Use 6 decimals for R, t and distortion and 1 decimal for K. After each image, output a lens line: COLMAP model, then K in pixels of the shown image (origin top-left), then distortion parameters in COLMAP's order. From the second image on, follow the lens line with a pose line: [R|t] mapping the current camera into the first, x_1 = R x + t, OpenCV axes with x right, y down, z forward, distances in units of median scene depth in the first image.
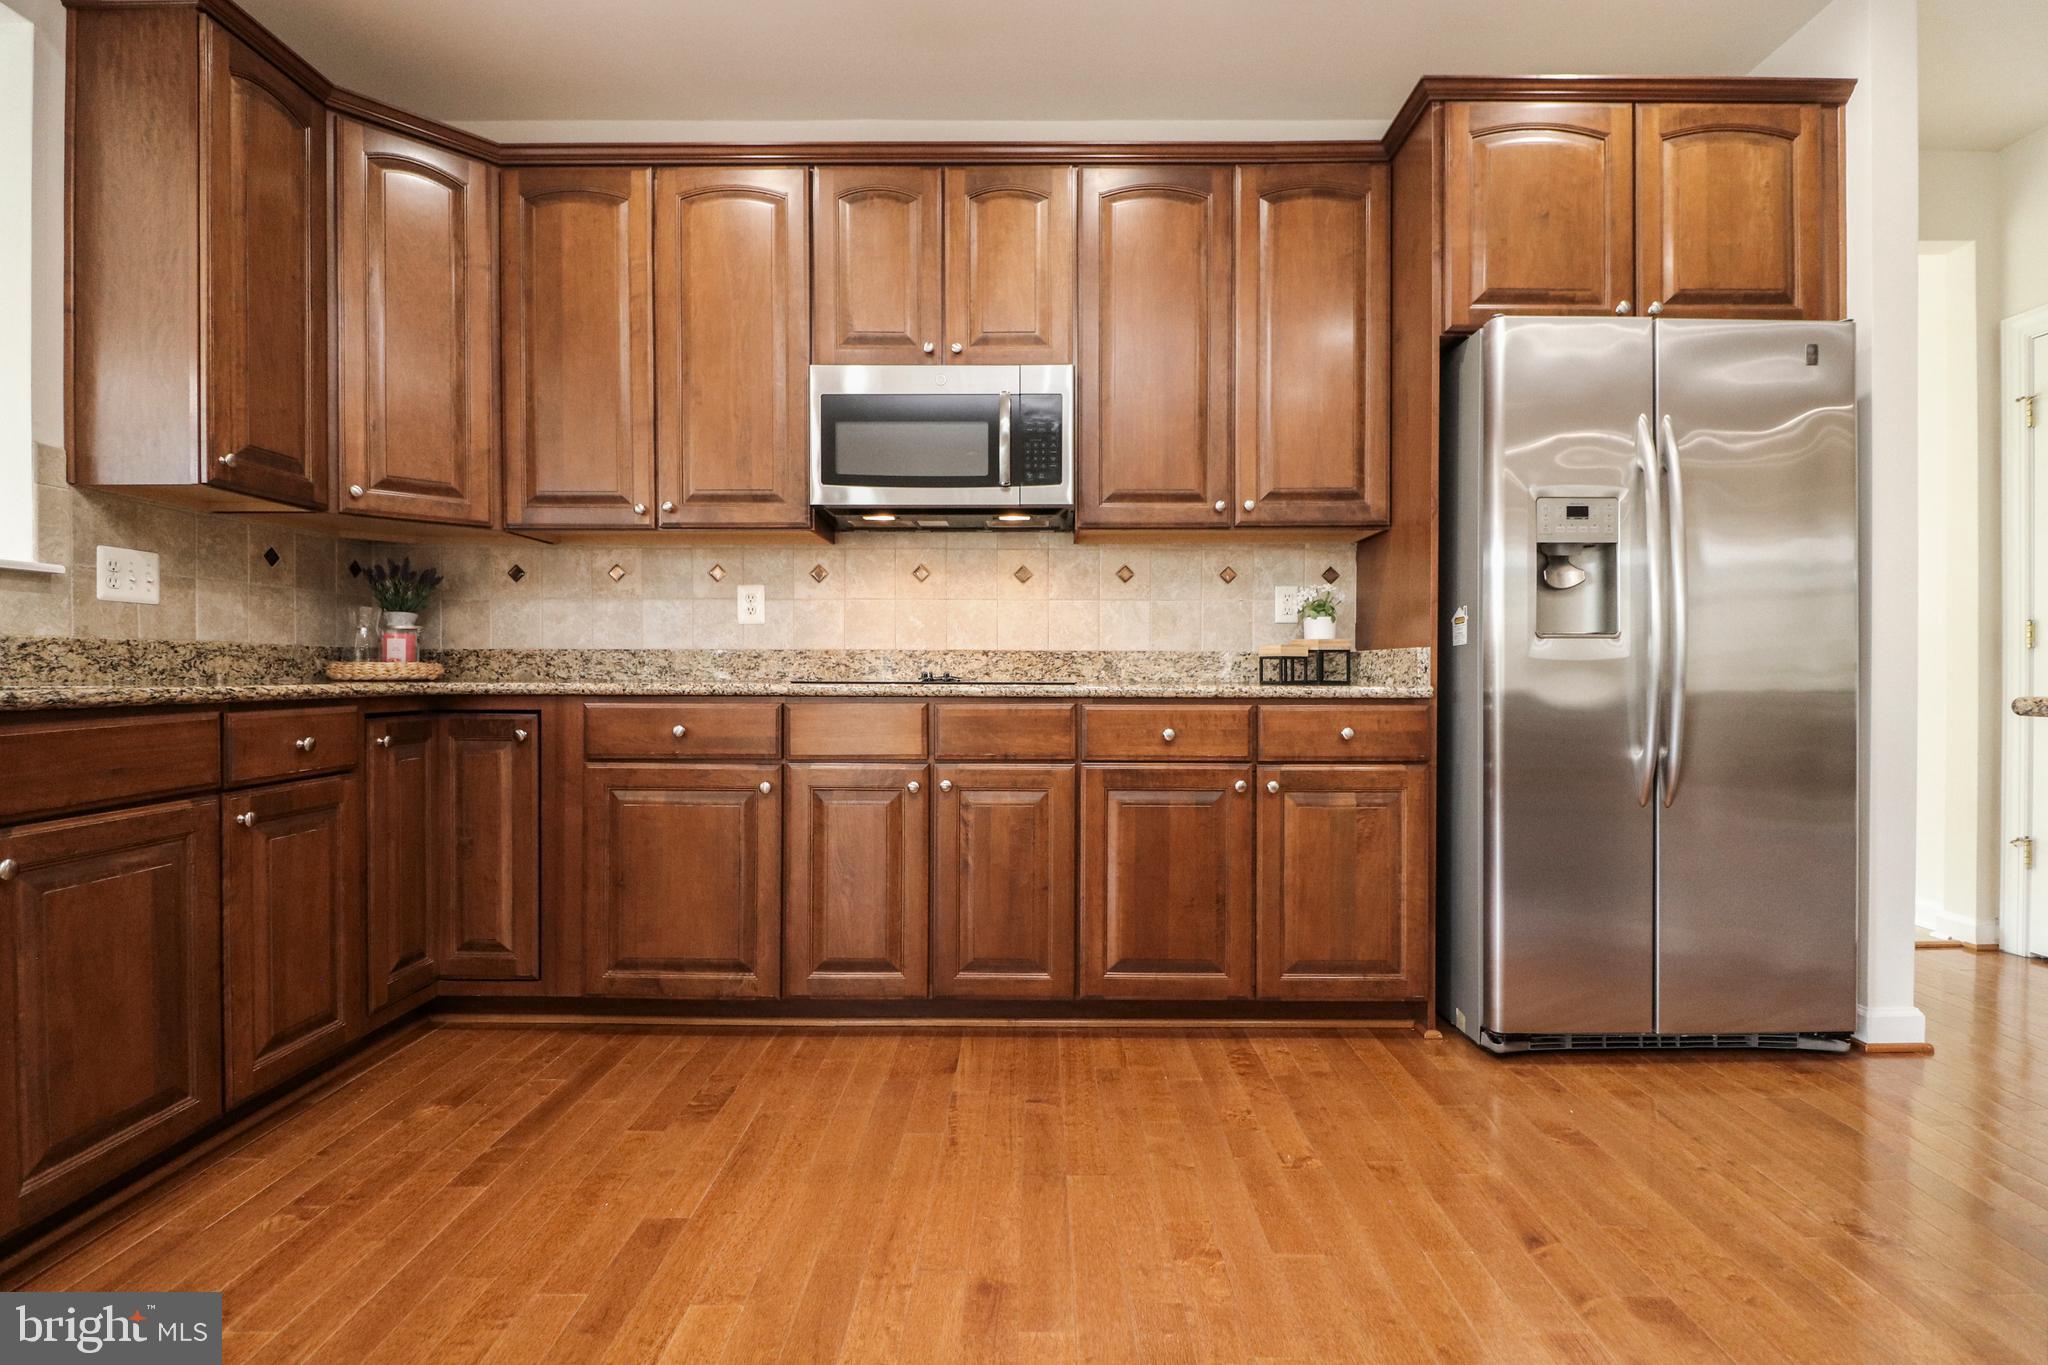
lens RADIAL K [[950.4, 0, 1018.2], [0, 950.4, 677.4], [0, 0, 1]] dist [-0.005663, -0.001441]
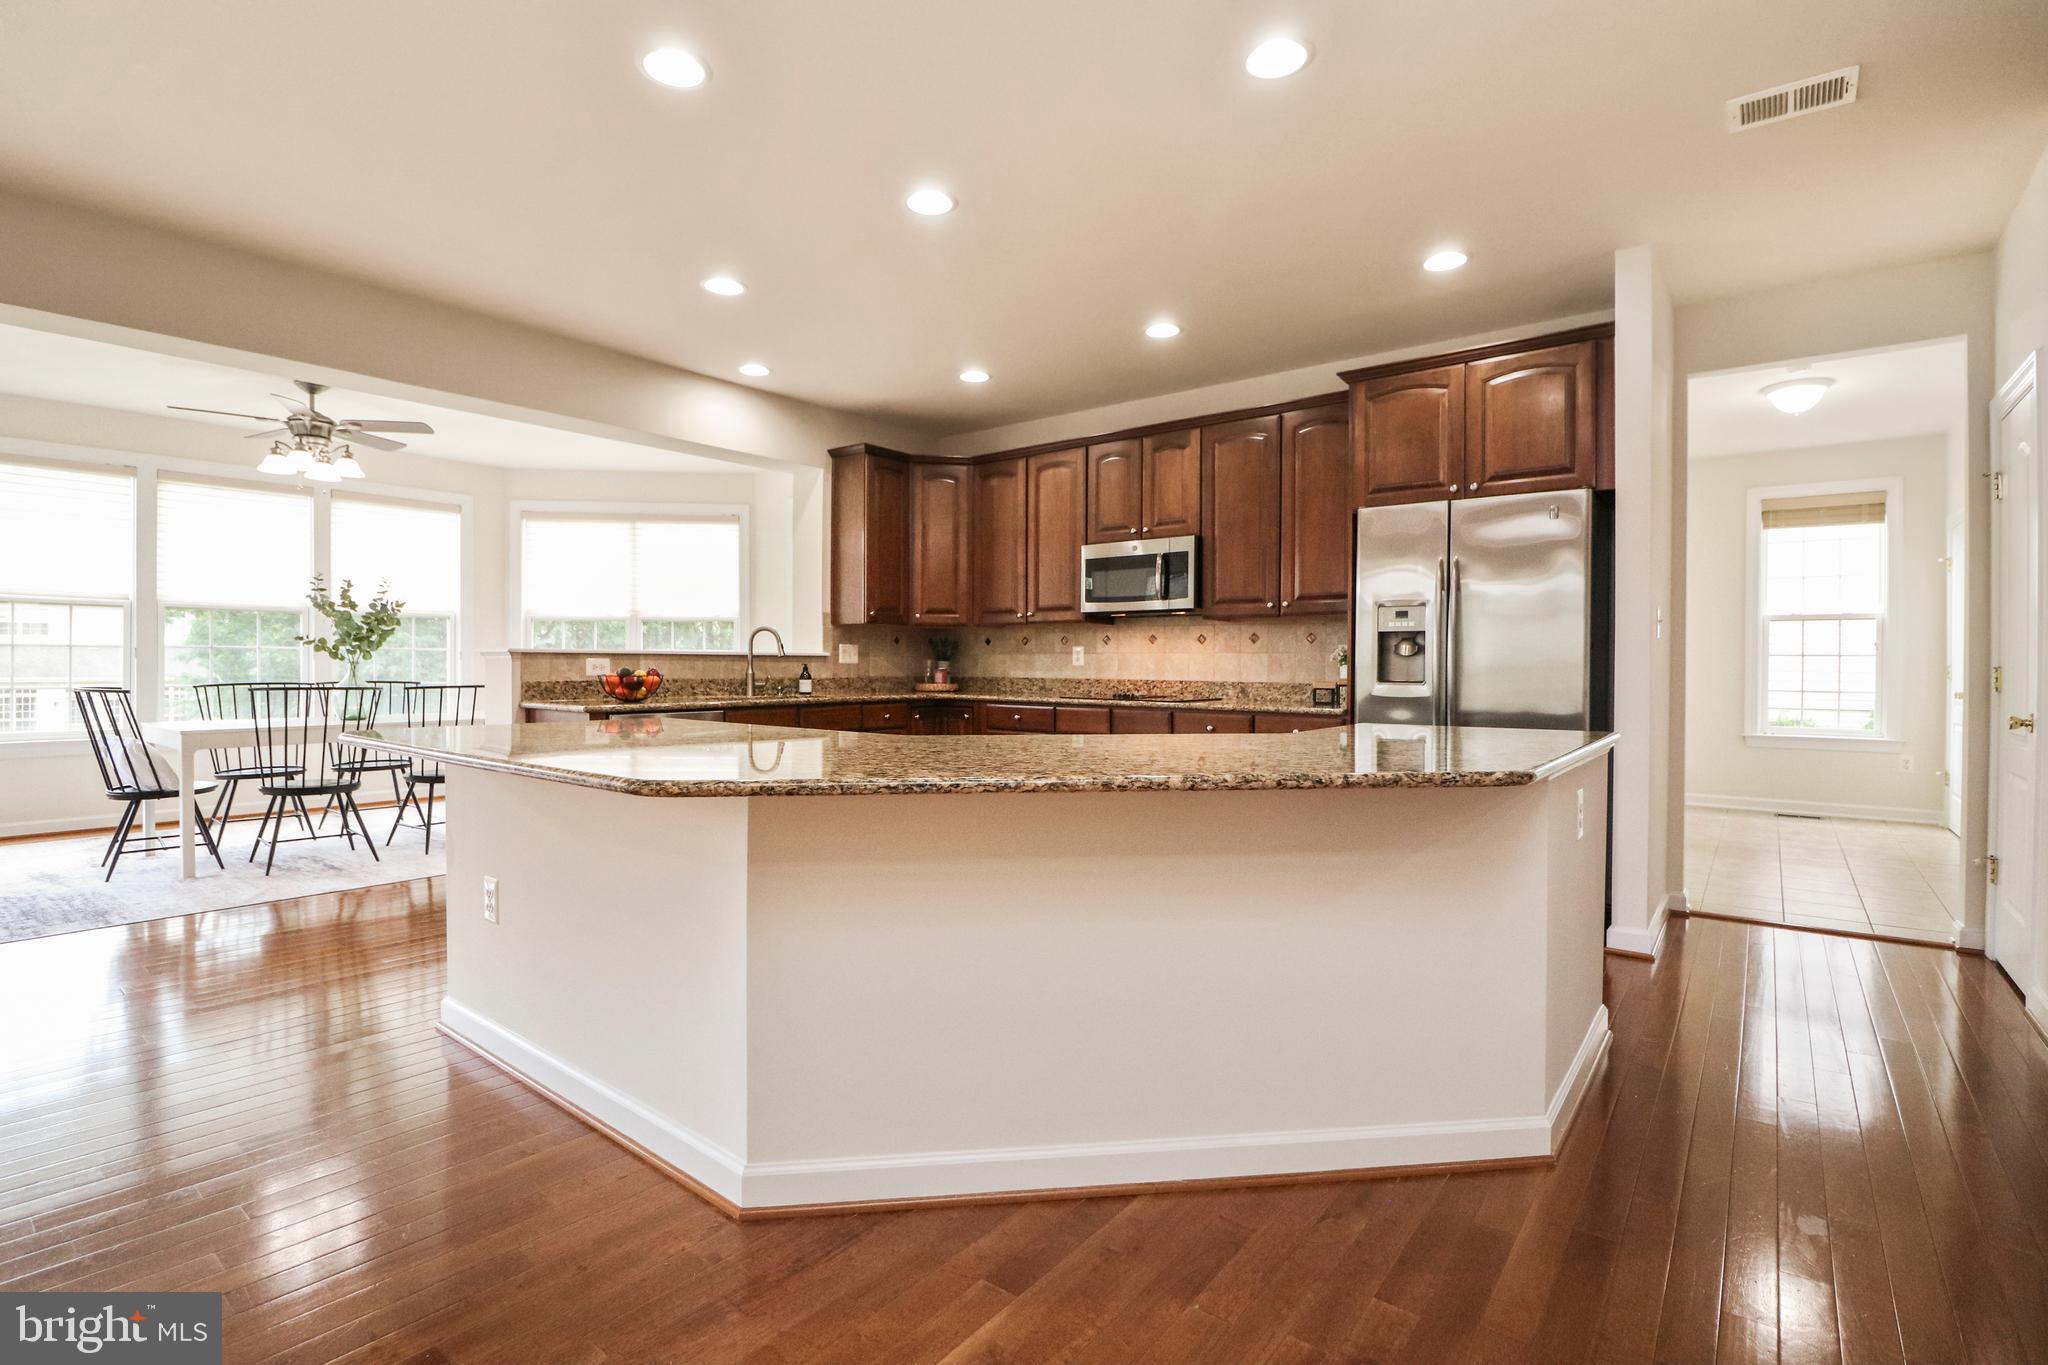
lens RADIAL K [[944.3, 0, 1024.0], [0, 944.3, 682.5], [0, 0, 1]] dist [-0.004177, -0.000422]
pose [[0.790038, 0.015526, -0.612861, 0.953696], [-0.007705, 0.999852, 0.015397, -0.057577], [0.613009, -0.007442, 0.790041, -0.717101]]
